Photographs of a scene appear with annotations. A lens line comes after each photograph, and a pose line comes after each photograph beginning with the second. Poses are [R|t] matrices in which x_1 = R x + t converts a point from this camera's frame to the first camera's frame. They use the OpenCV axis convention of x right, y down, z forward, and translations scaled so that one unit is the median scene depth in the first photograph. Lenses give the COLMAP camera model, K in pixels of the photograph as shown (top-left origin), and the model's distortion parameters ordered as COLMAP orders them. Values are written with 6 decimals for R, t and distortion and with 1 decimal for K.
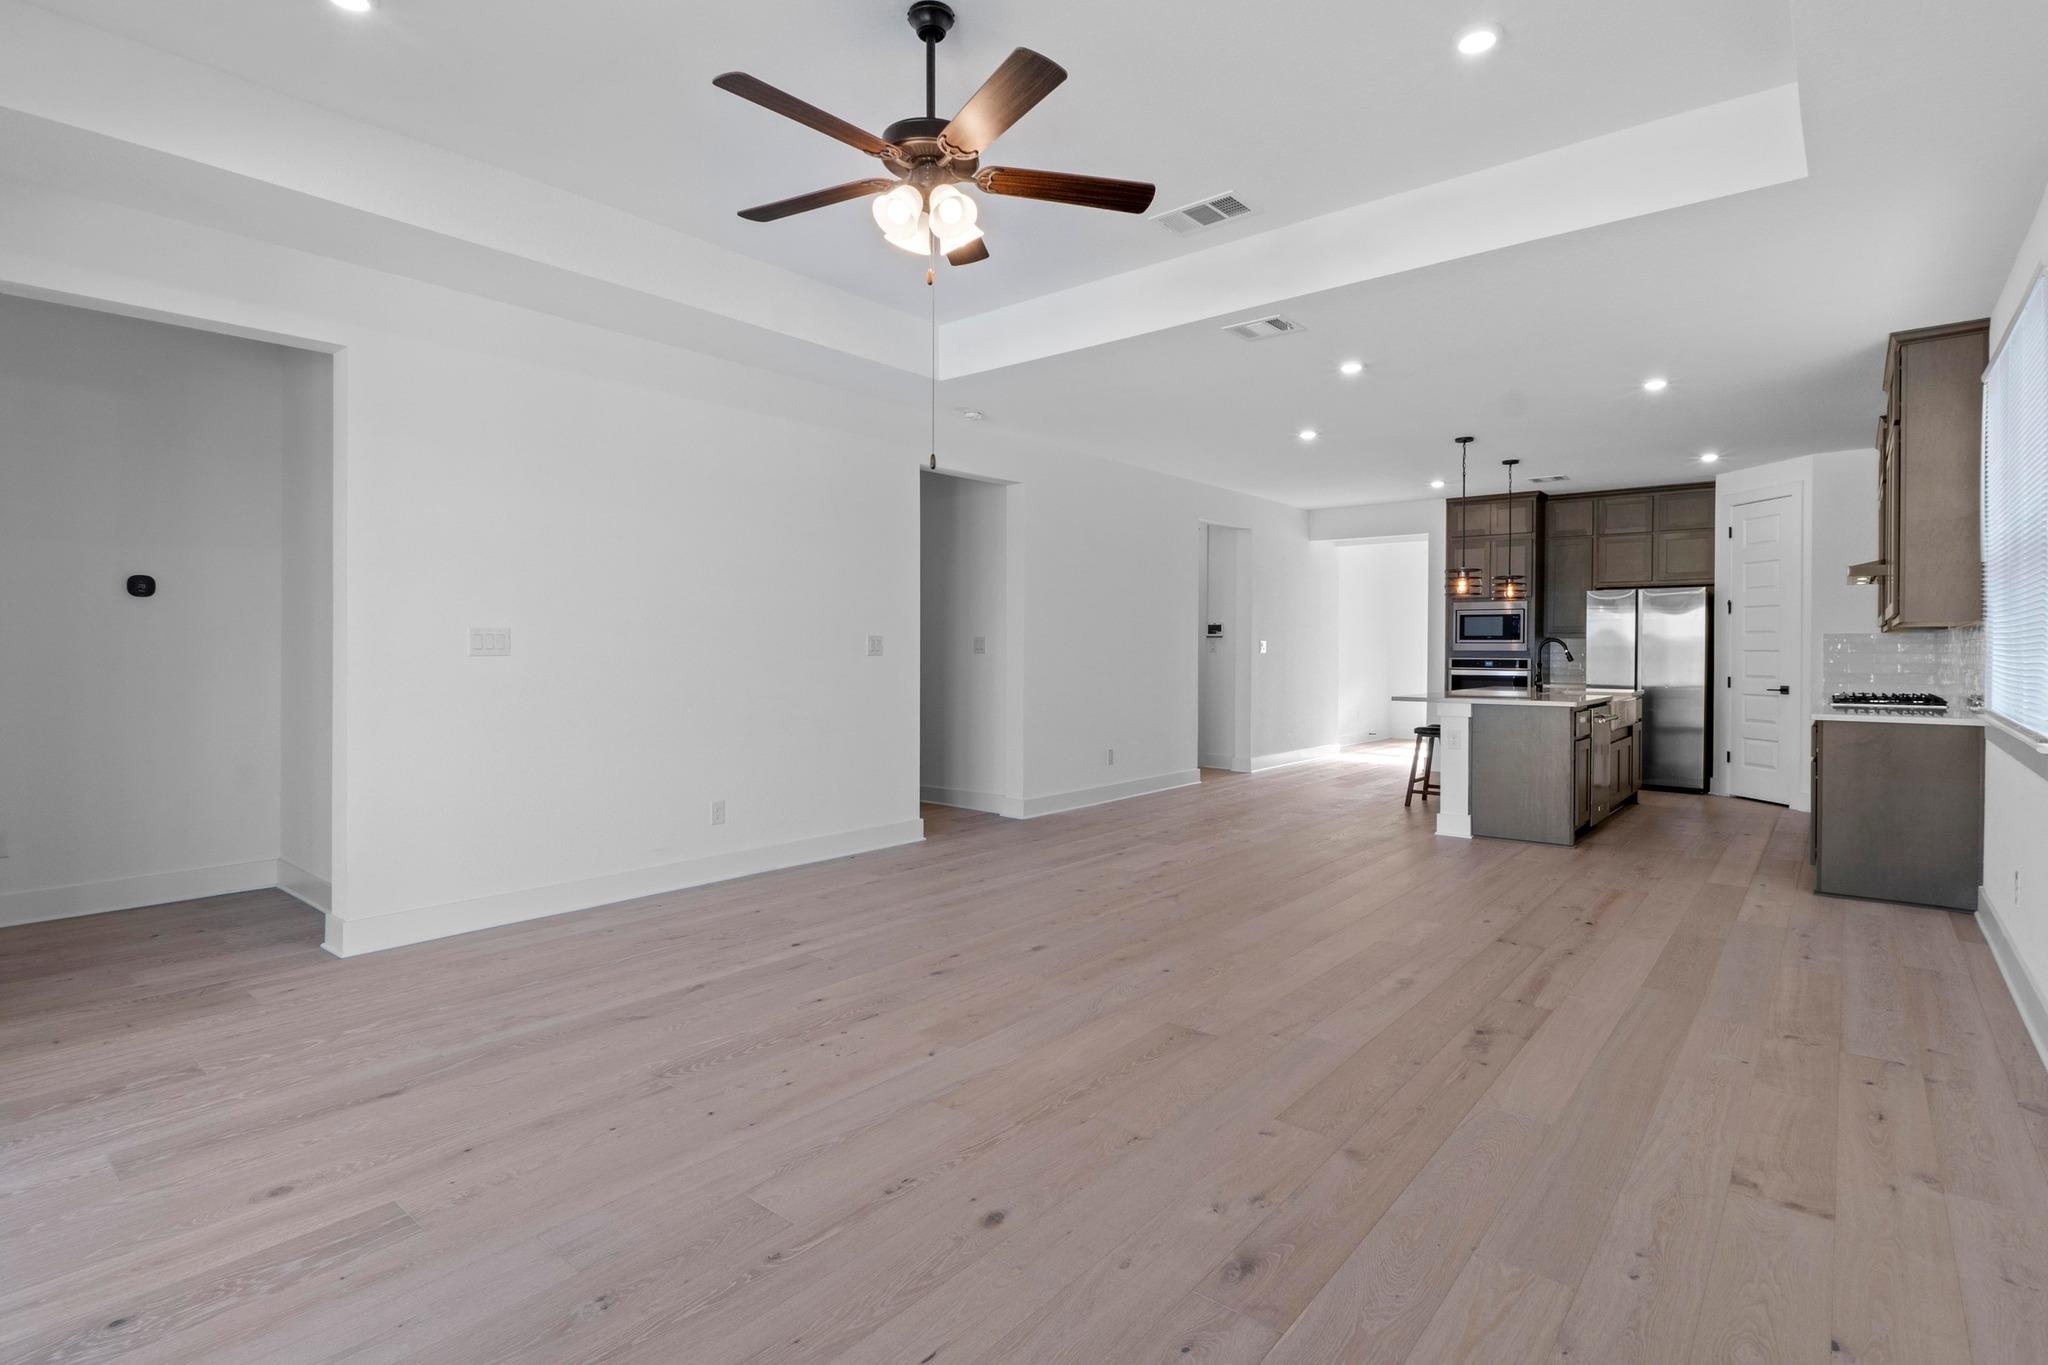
lens RADIAL K [[1009.0, 0, 1023.1], [0, 1009.0, 663.3], [0, 0, 1]] dist [-0.005360, 0.000246]
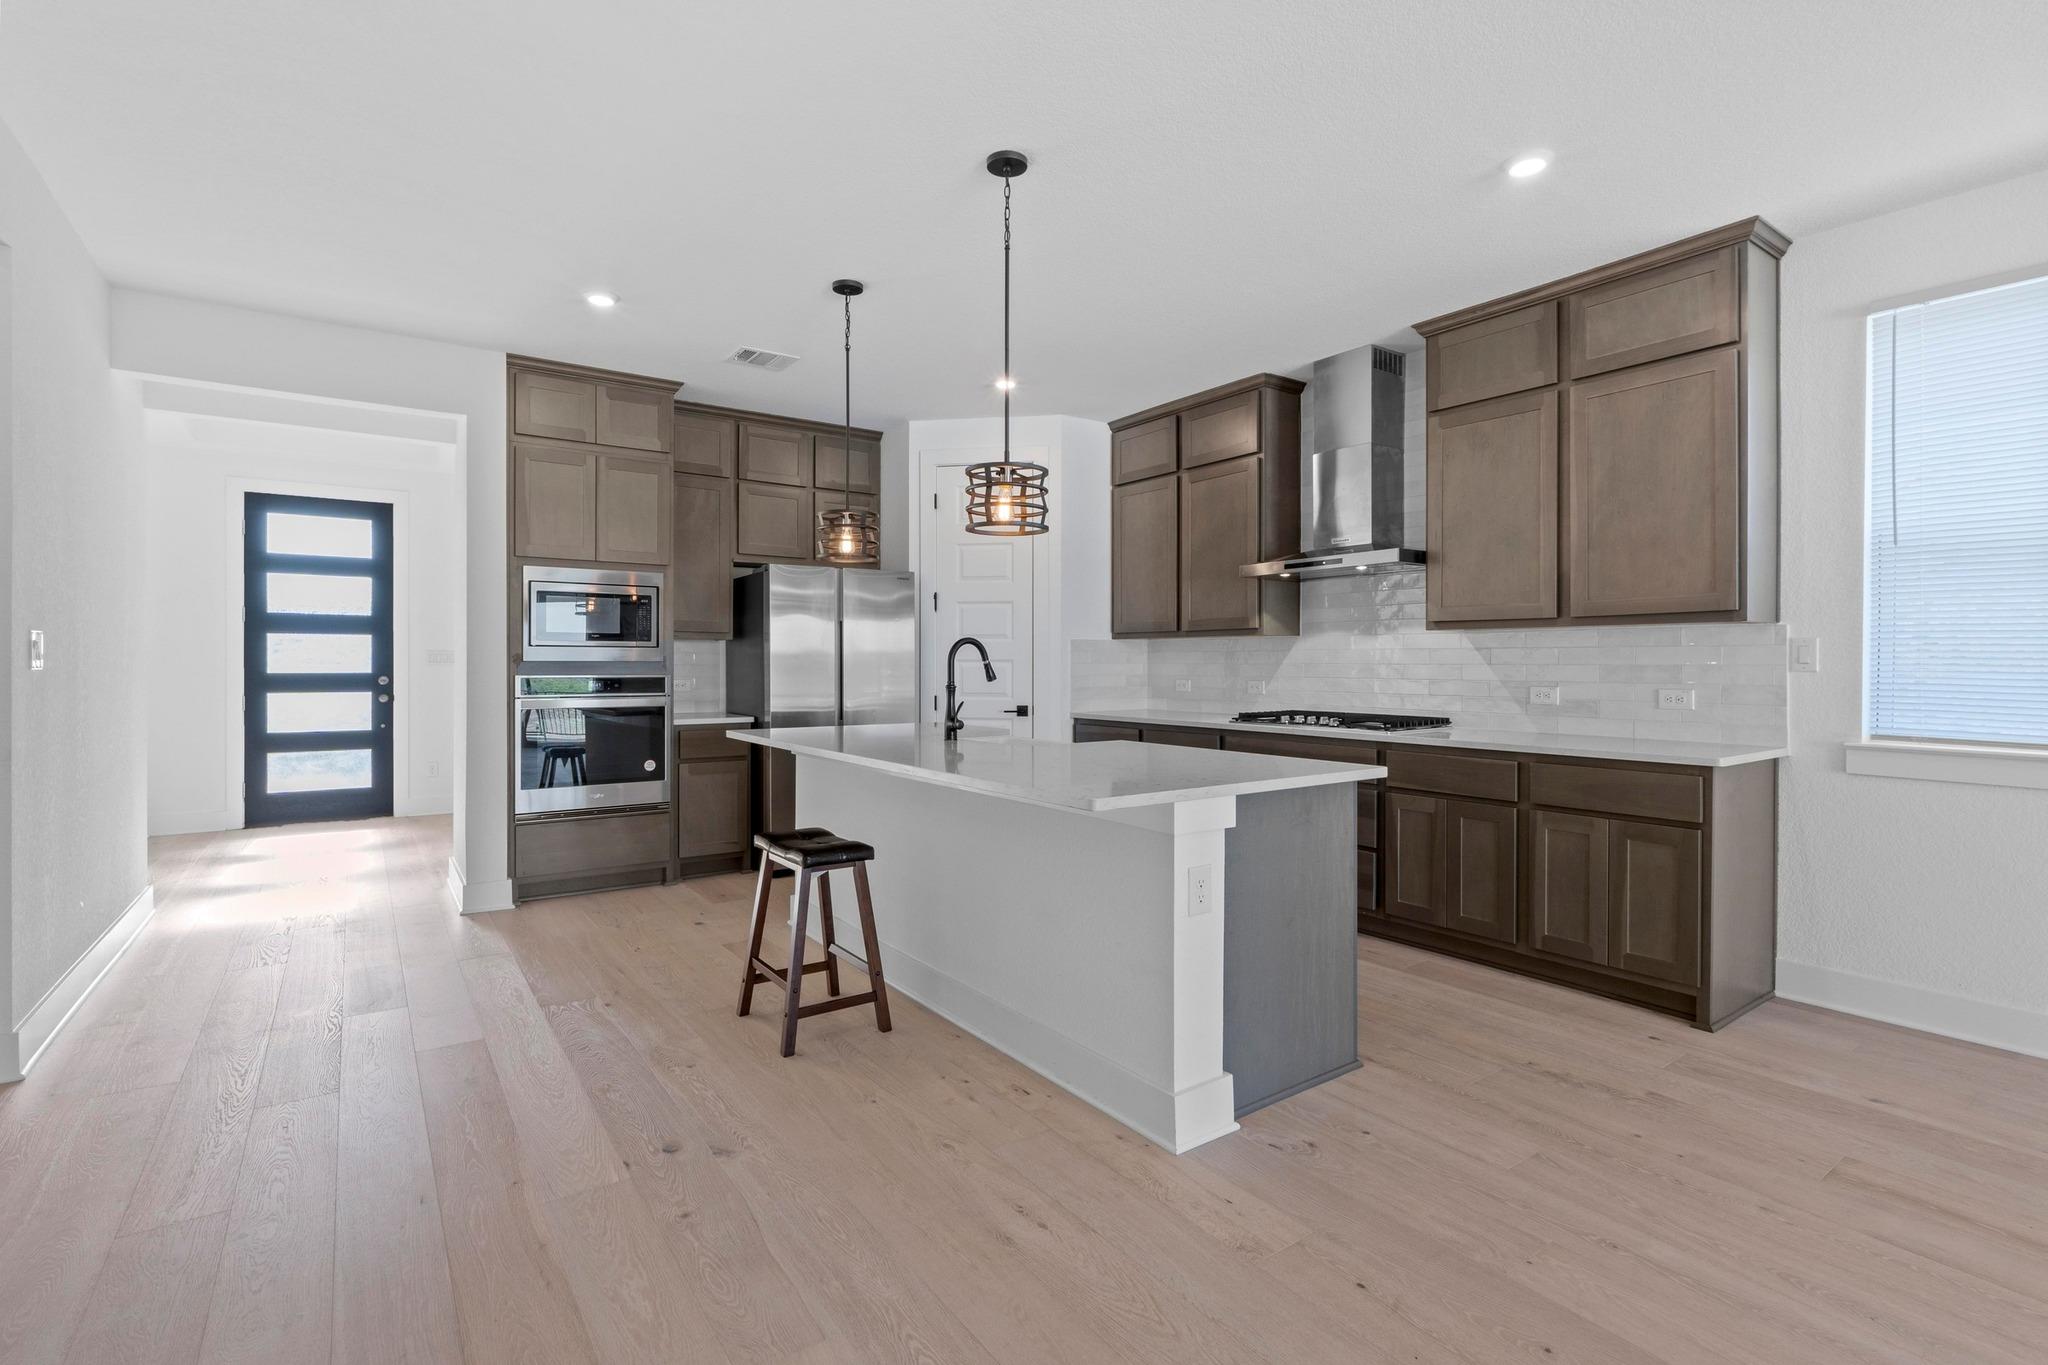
lens RADIAL K [[943.9, 0, 1023.8], [0, 943.9, 674.5], [0, 0, 1]] dist [-0.004772, -0.000150]
pose [[0.260081, -0.016088, 0.965453, 0.044703], [0.012700, 0.999832, 0.013239, -0.010089], [-0.965503, 0.008818, 0.260242, 0.719403]]
